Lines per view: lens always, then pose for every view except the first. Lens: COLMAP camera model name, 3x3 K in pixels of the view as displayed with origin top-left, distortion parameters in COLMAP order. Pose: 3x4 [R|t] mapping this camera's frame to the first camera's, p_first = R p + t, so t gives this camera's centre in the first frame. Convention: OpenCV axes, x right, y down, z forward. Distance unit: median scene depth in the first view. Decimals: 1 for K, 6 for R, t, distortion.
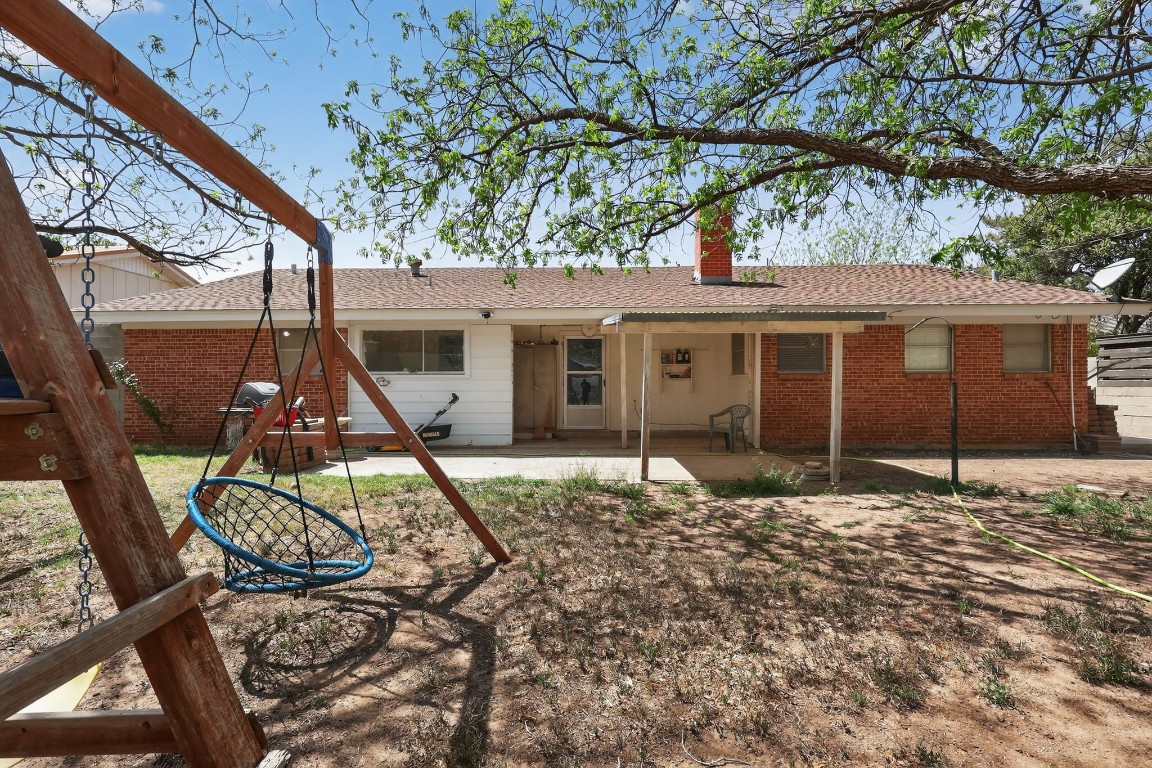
lens RADIAL K [[535.5, 0, 576.0], [0, 535.5, 384.0], [0, 0, 1]] dist [-0.000218, 0.000655]
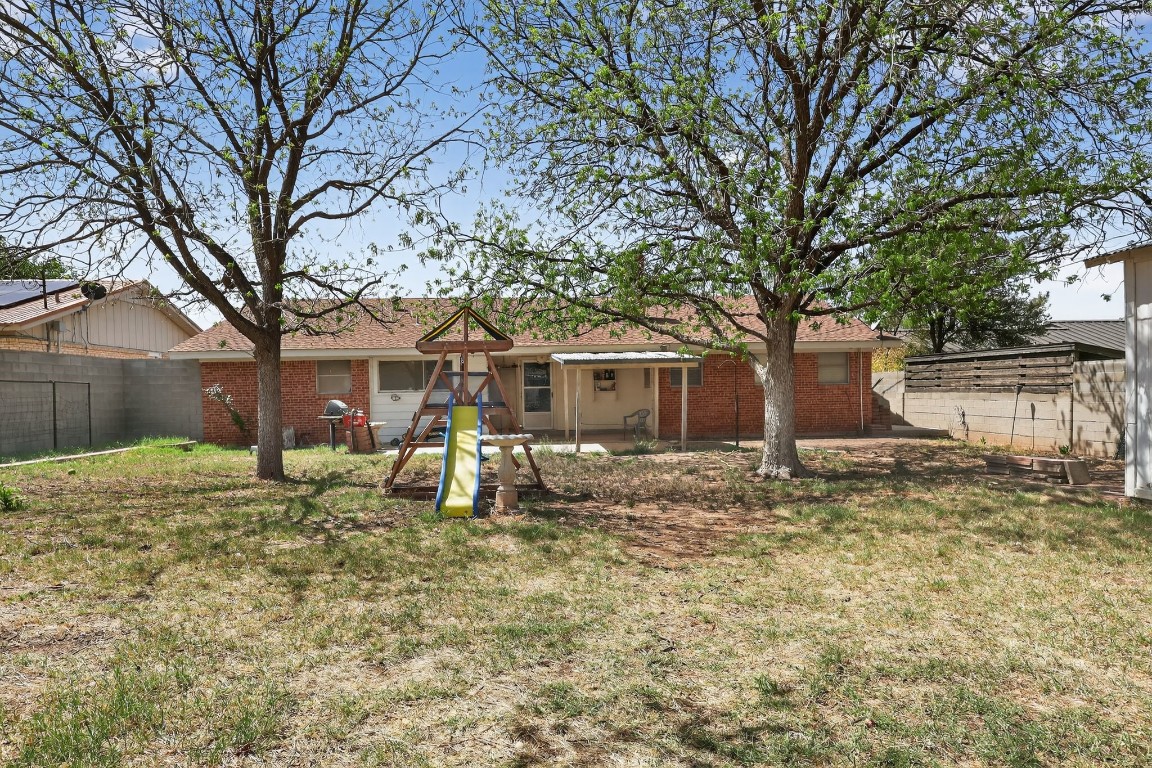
lens RADIAL K [[666.3, 0, 573.6], [0, 666.3, 389.8], [0, 0, 1]] dist [-0.002791, -0.000772]
pose [[0.995099, -0.014434, 0.097821, -0.065538], [0.014168, 0.999894, 0.003418, -0.023365], [-0.097860, -0.002016, 0.995198, -0.780235]]
